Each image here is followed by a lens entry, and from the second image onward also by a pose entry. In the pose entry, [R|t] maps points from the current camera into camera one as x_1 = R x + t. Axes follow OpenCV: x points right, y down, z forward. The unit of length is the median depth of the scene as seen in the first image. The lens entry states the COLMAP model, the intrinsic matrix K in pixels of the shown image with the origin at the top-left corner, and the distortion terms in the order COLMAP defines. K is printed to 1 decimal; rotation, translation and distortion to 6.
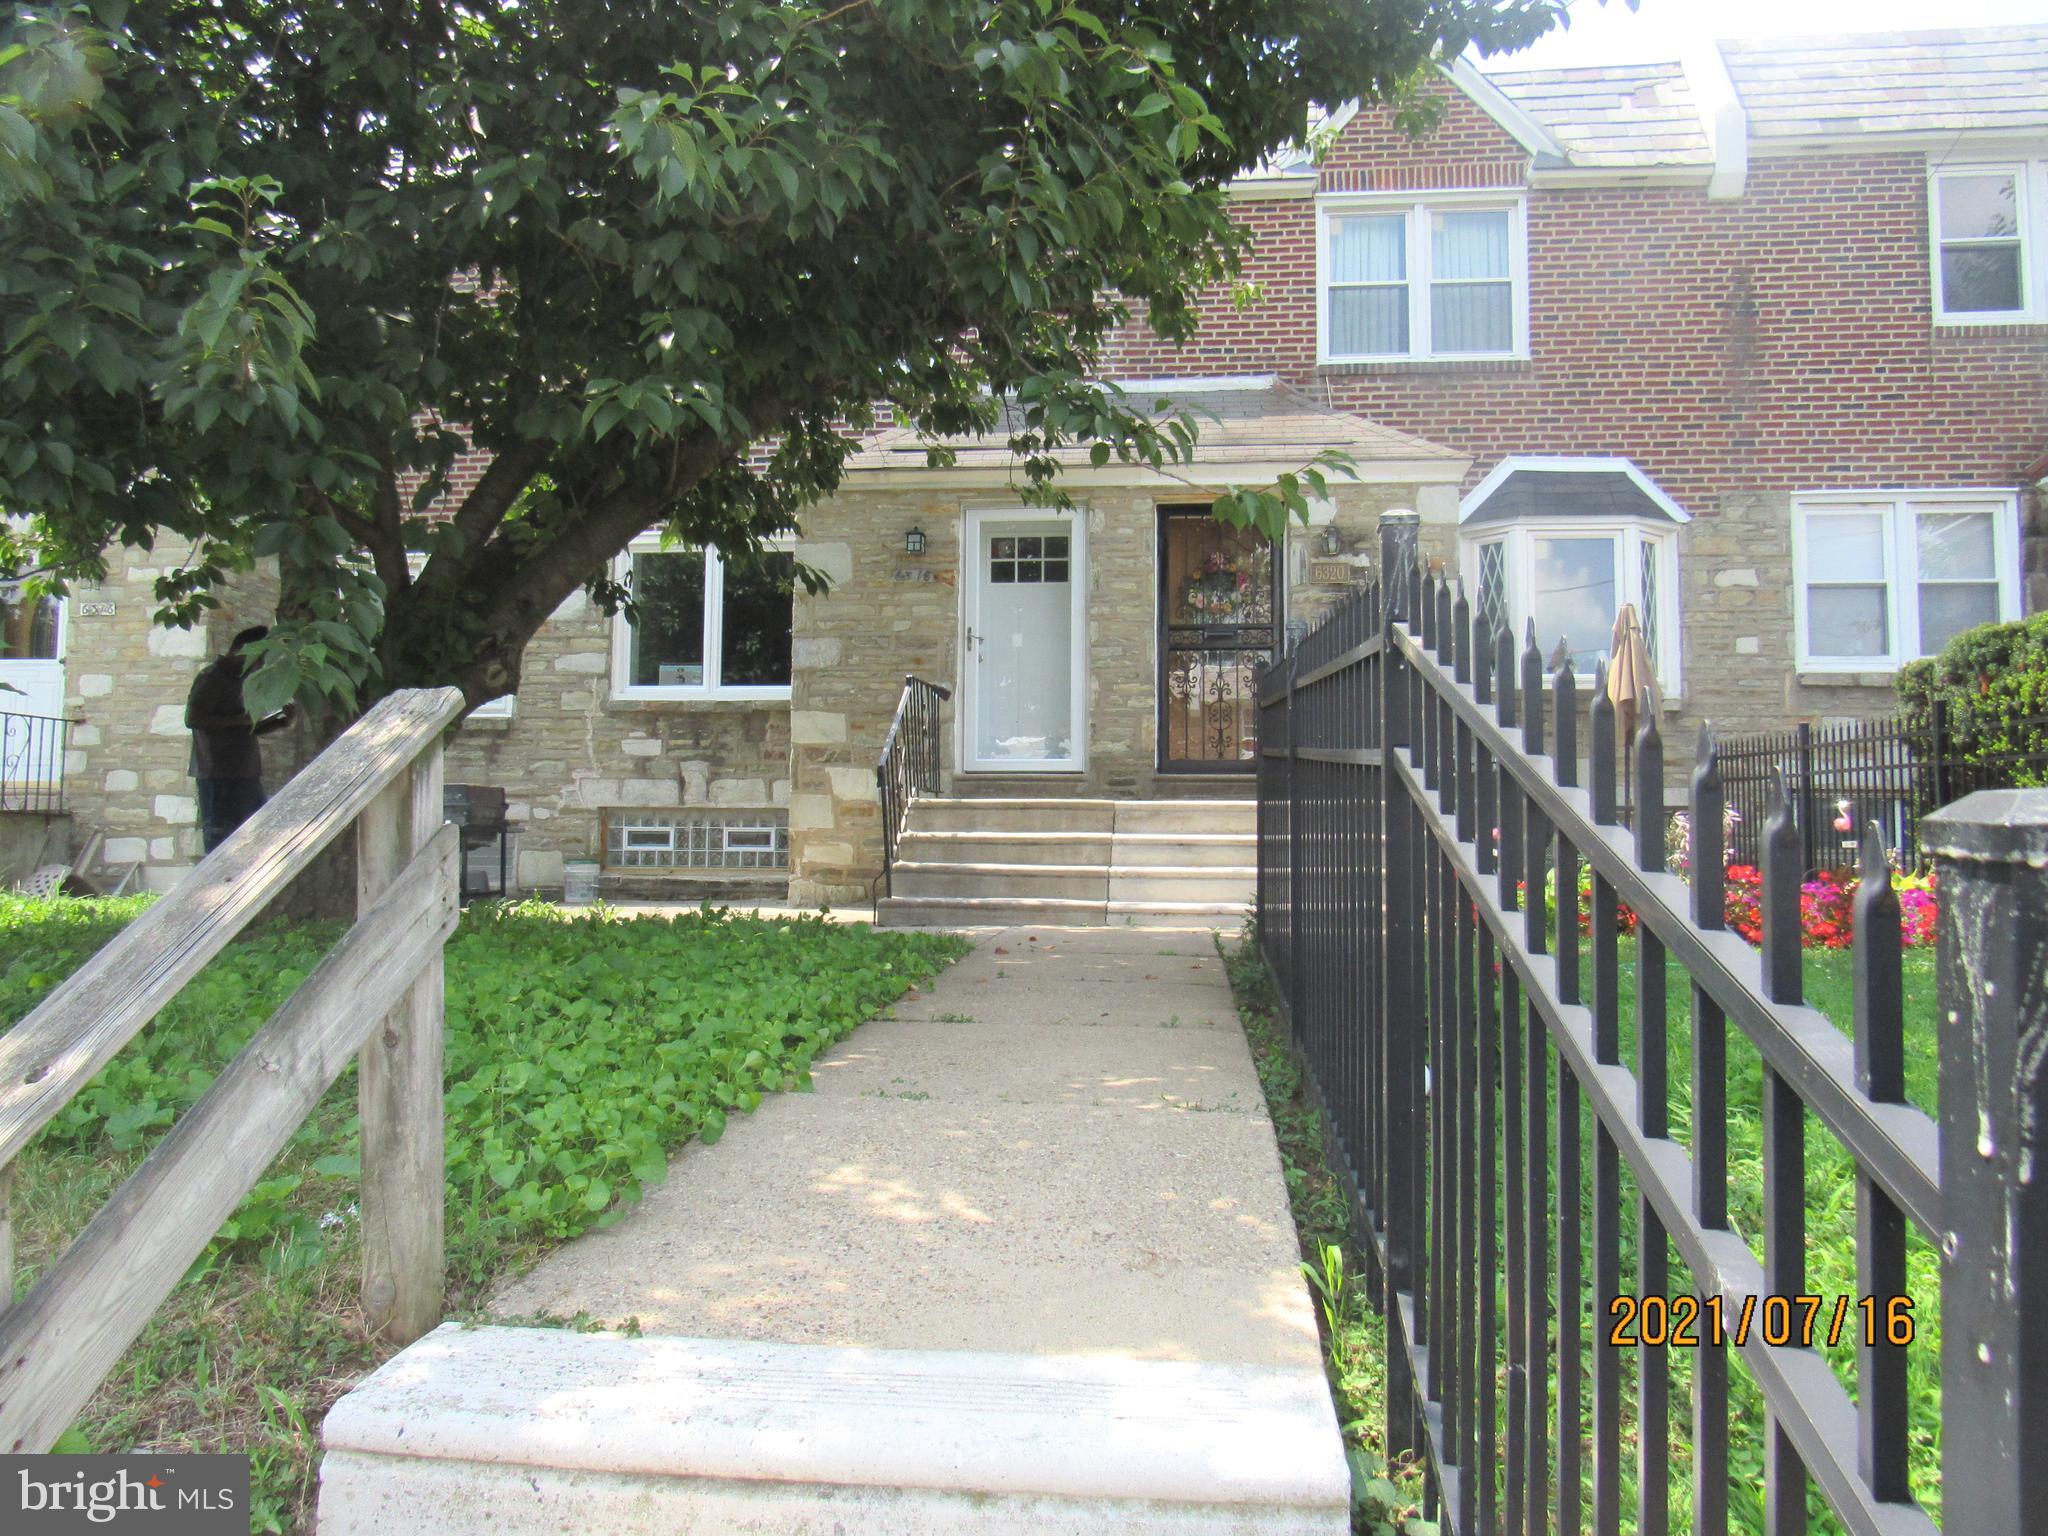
lens RADIAL K [[1462.5, 0, 1018.0], [0, 1462.5, 758.0], [0, 0, 1]] dist [-0.036335, 0.018121]
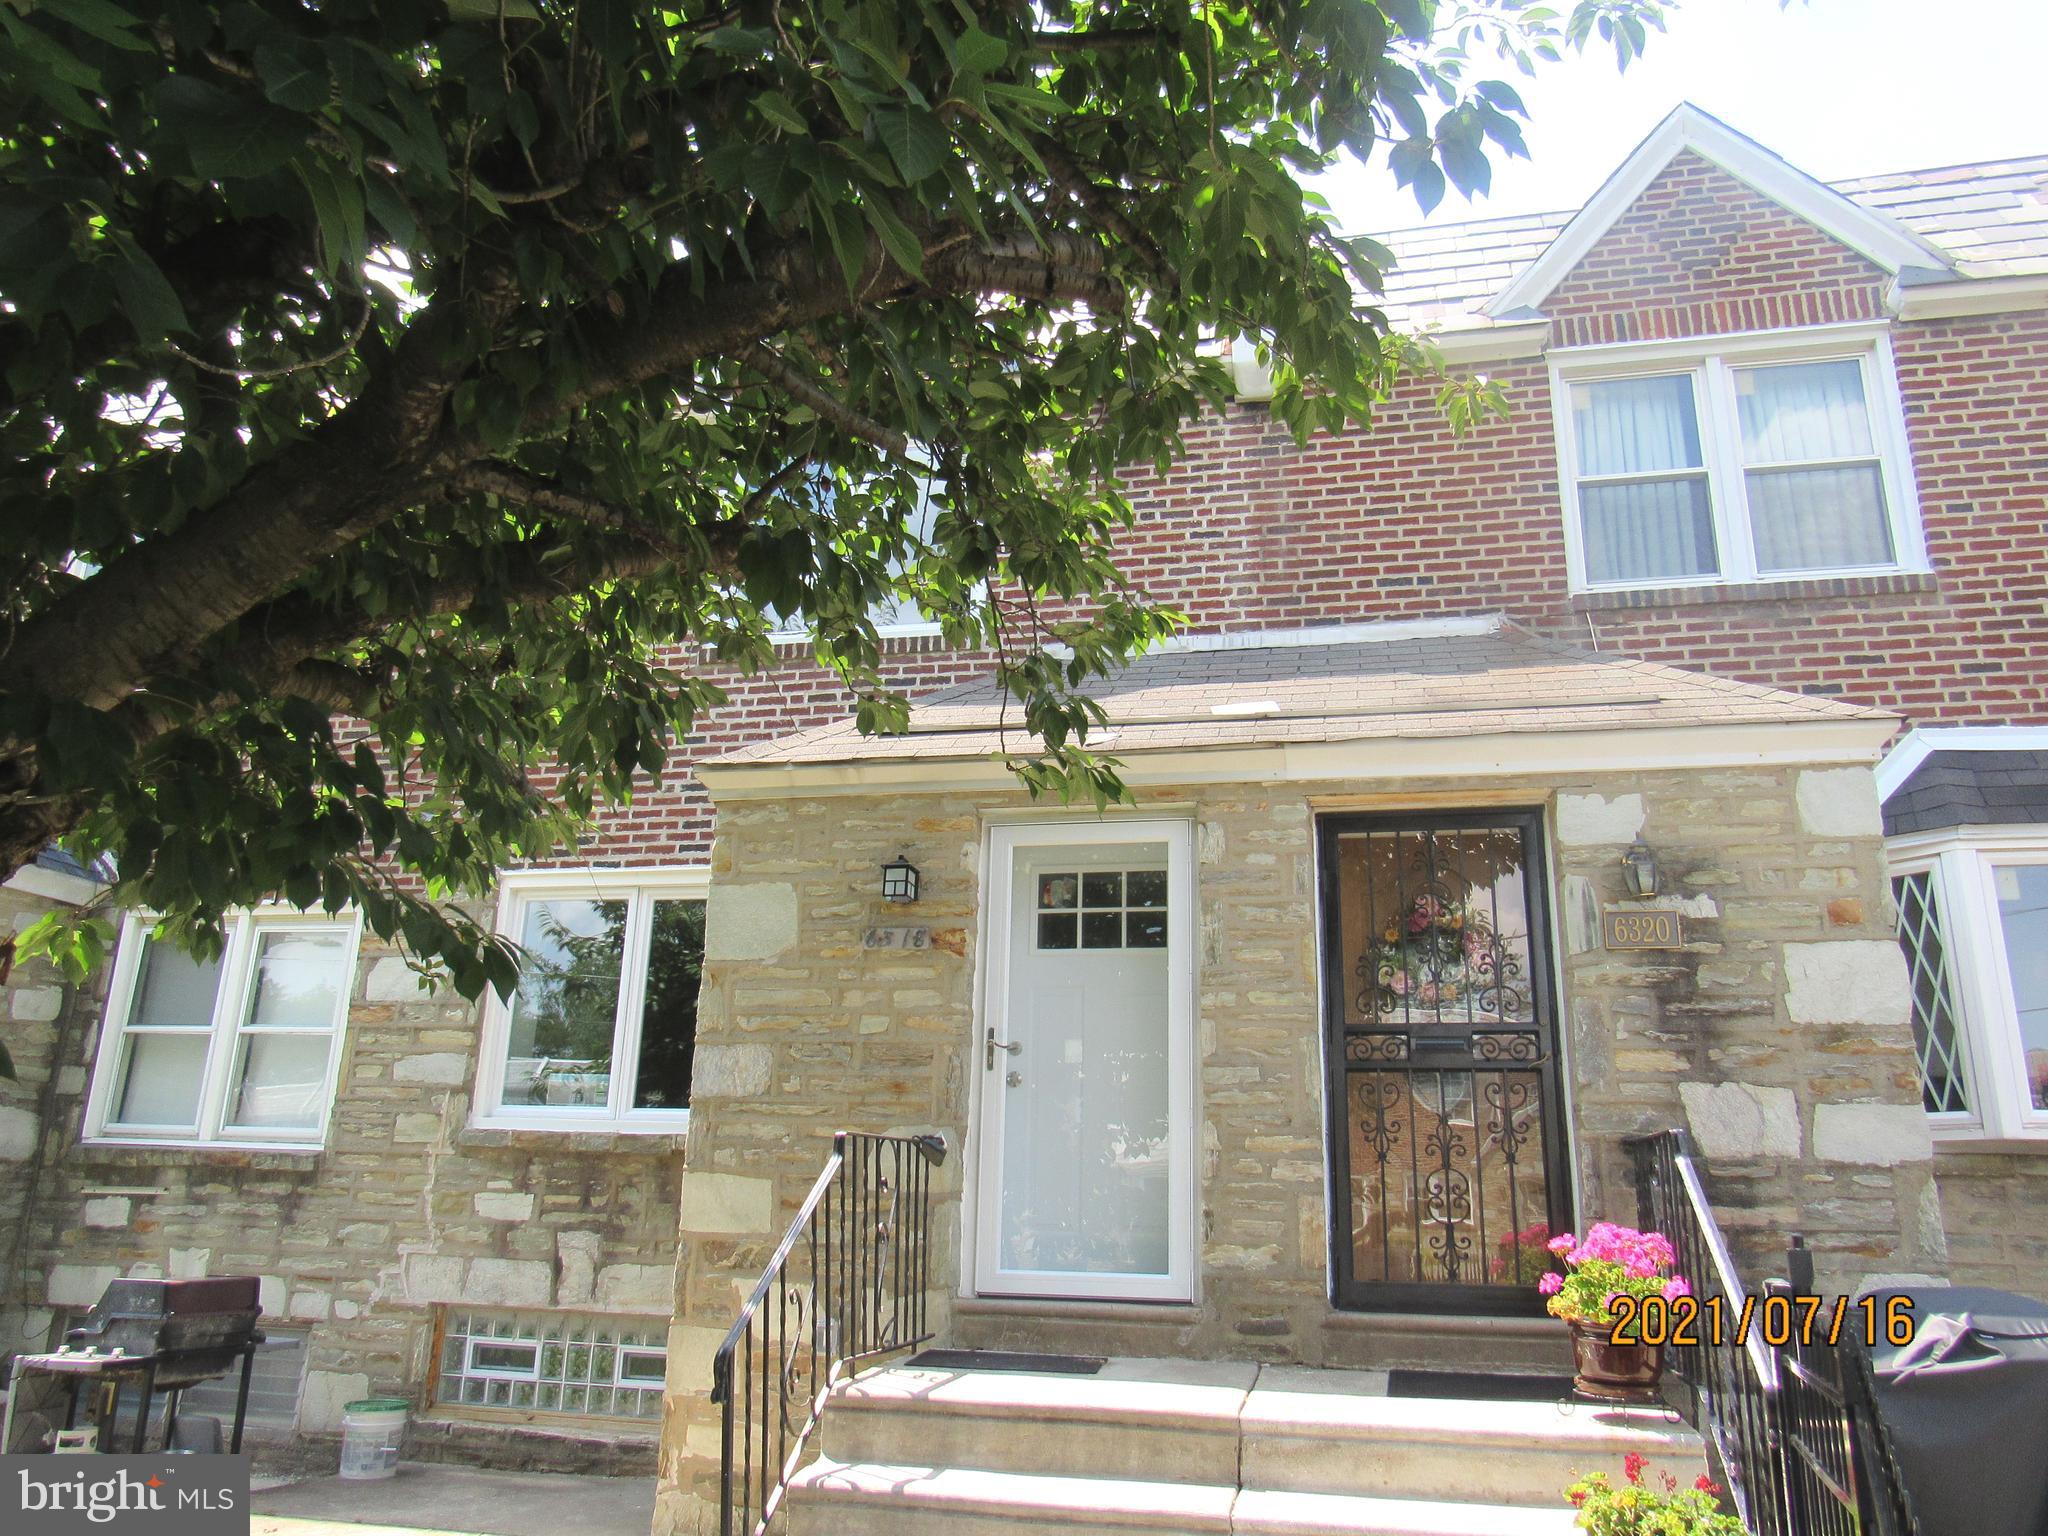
lens RADIAL K [[1462.5, 0, 1012.8], [0, 1462.5, 776.6], [0, 0, 1]] dist [-0.036335, 0.018121]
pose [[0.992501, -0.016619, -0.121104, 0.044746], [-0.010636, 0.975217, -0.220996, -0.056781], [0.121776, 0.220627, 0.967726, 0.408311]]
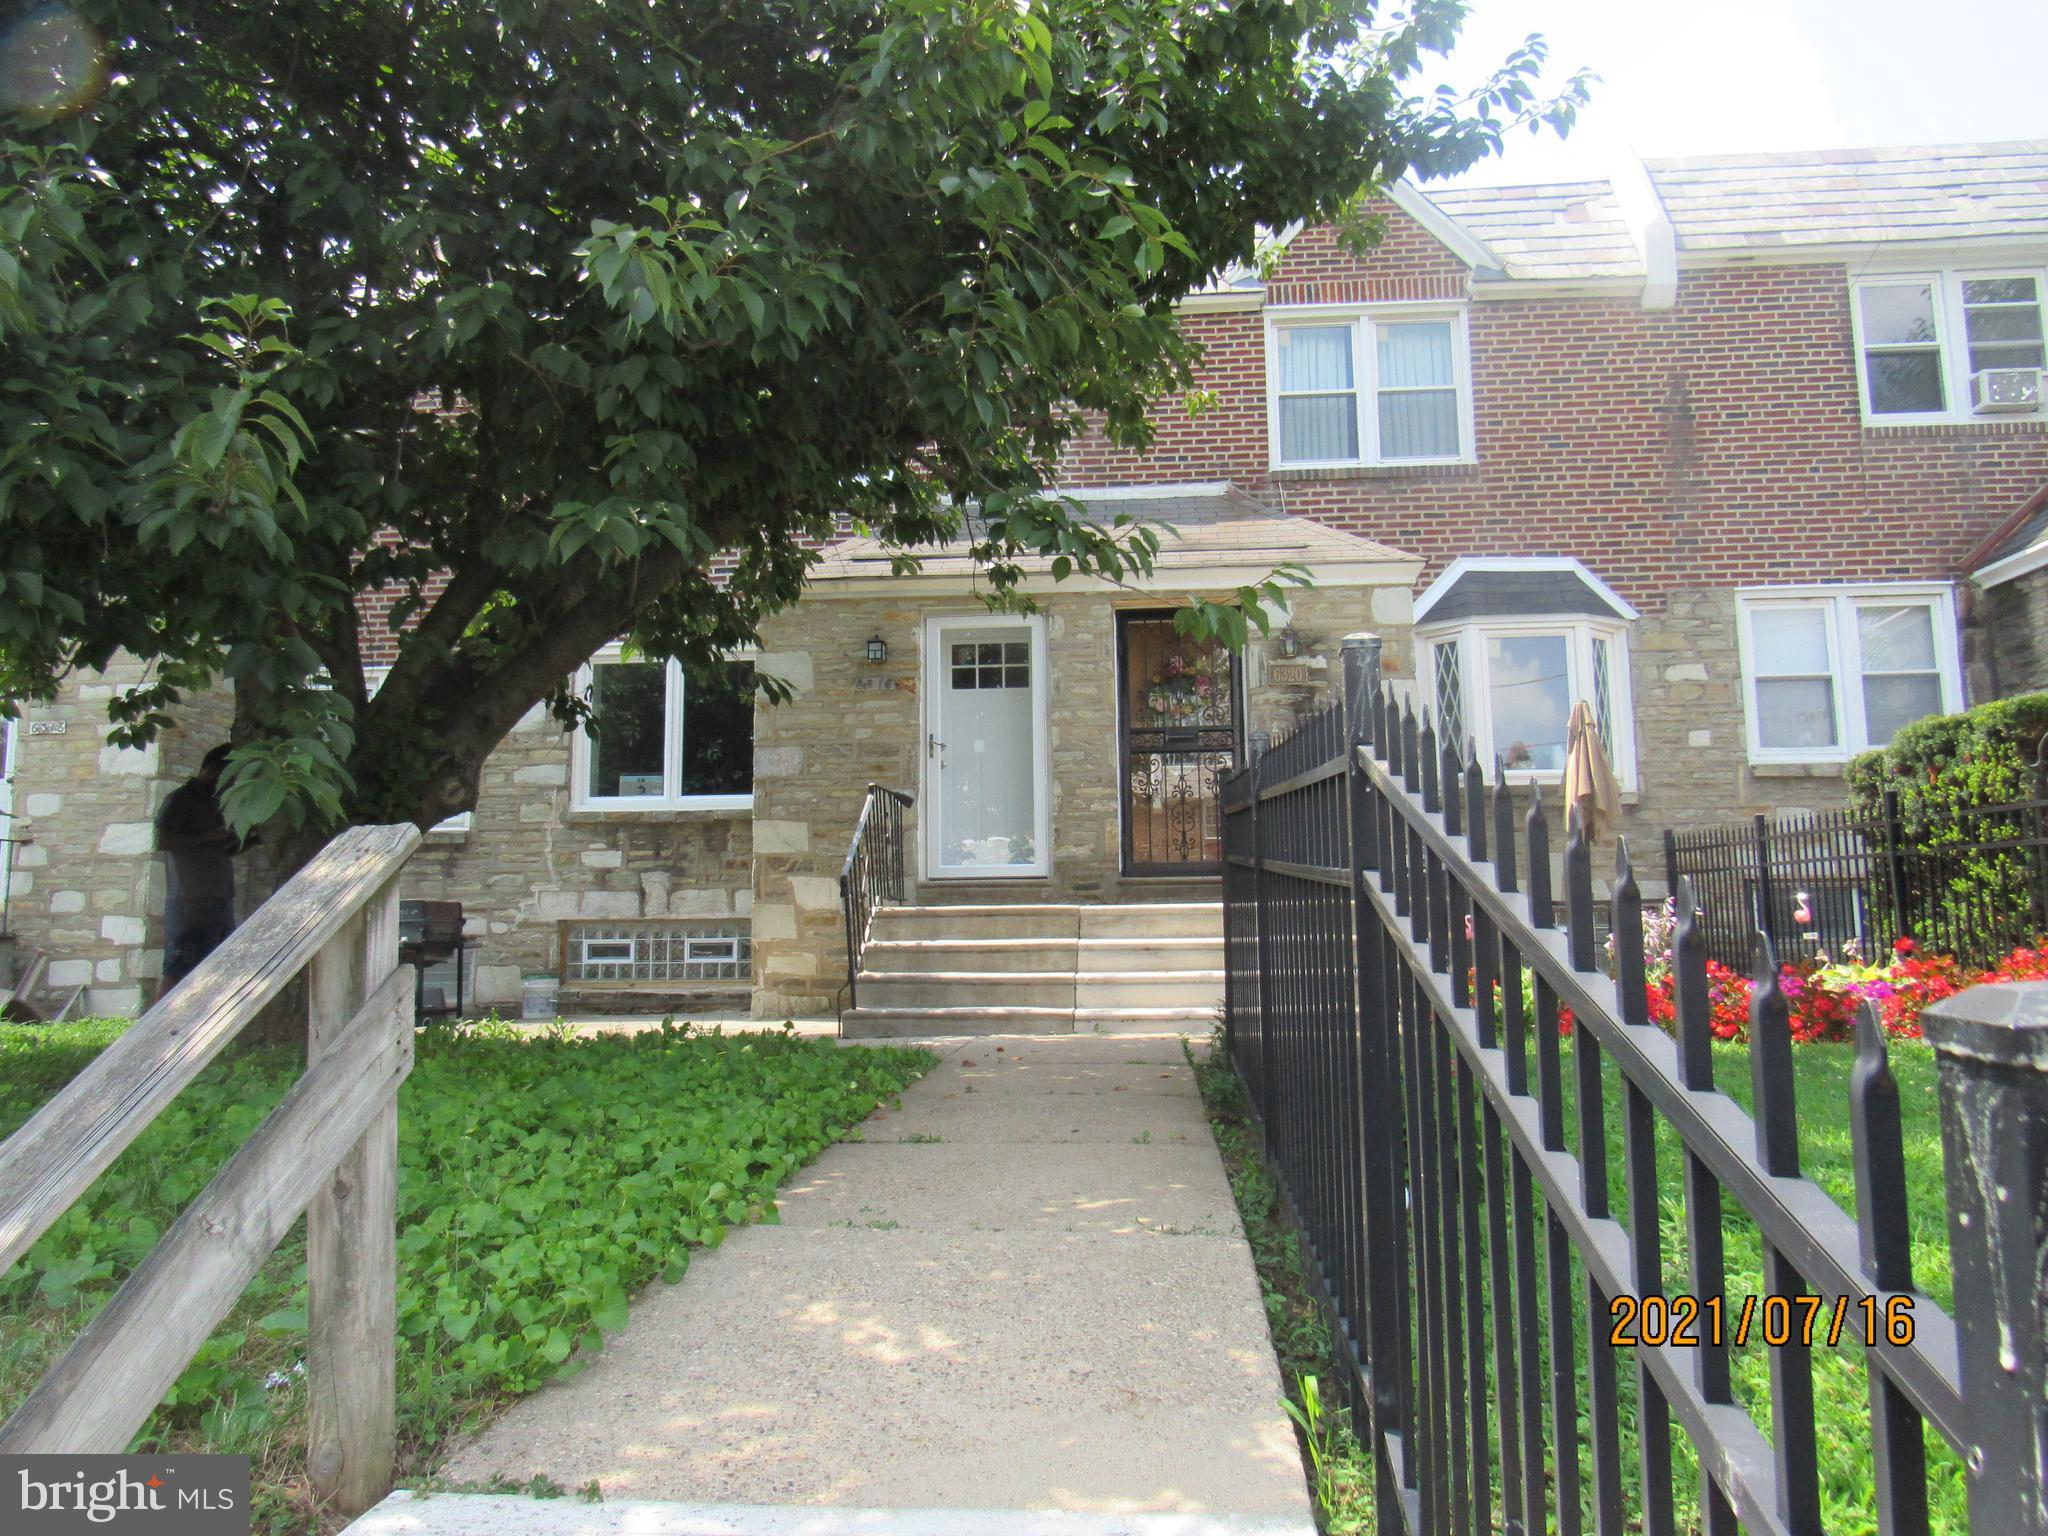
lens RADIAL K [[1462.5, 0, 1017.9], [0, 1462.5, 756.3], [0, 0, 1]] dist [-0.036335, 0.018121]
pose [[0.999539, -0.015415, 0.026139, -0.000373], [0.017220, 0.997379, -0.070277, -0.002537], [-0.024987, 0.070694, 0.997185, 0.000842]]
